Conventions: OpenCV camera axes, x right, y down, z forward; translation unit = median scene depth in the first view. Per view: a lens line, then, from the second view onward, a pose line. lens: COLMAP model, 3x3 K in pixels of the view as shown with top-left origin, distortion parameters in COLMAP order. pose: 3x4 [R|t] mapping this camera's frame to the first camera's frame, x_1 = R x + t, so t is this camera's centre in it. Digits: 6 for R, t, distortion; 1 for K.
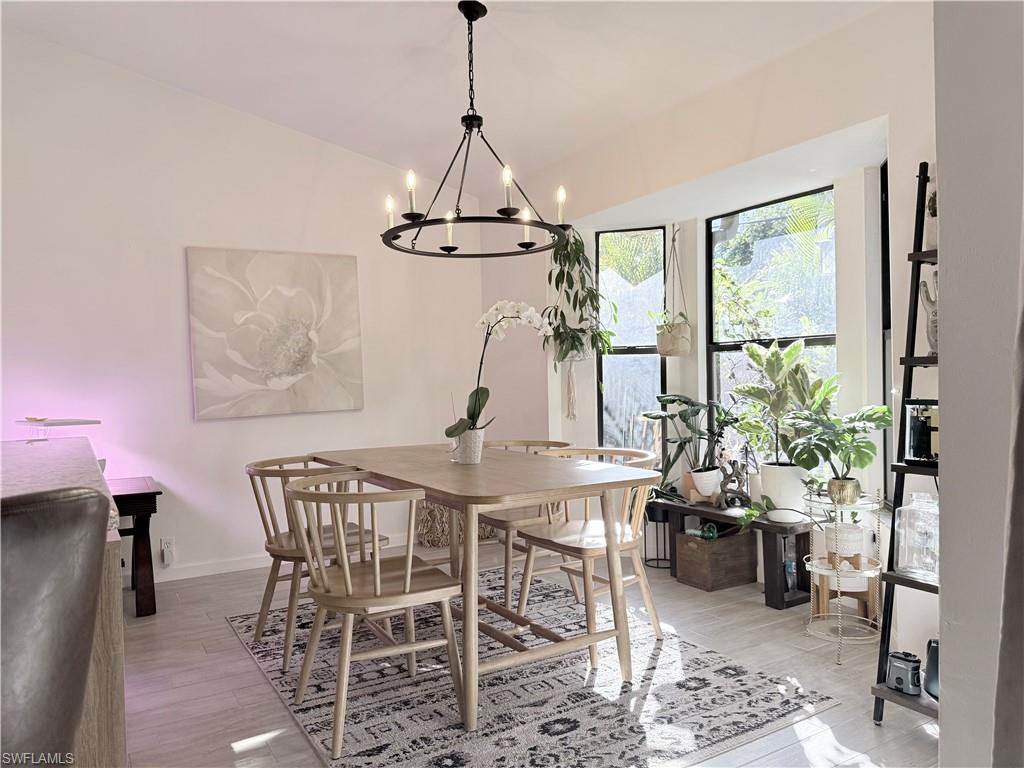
lens RADIAL K [[728.5, 0, 512.0], [0, 728.5, 384.0], [0, 0, 1]] dist [0.006161, -0.004907]
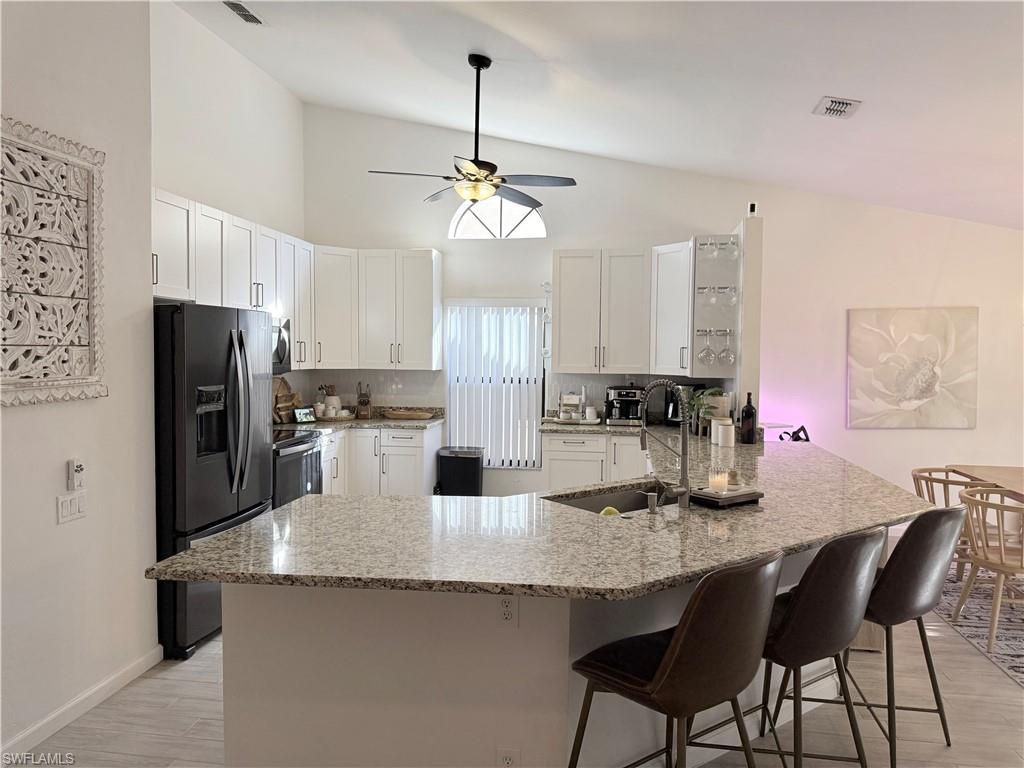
lens RADIAL K [[728.5, 0, 512.0], [0, 728.5, 384.0], [0, 0, 1]] dist [0.006161, -0.004907]
pose [[0.768655, 0.072415, -0.635551, -0.024115], [-0.036287, 0.996908, 0.069701, -0.109560], [0.638634, -0.030514, 0.768906, -0.530964]]
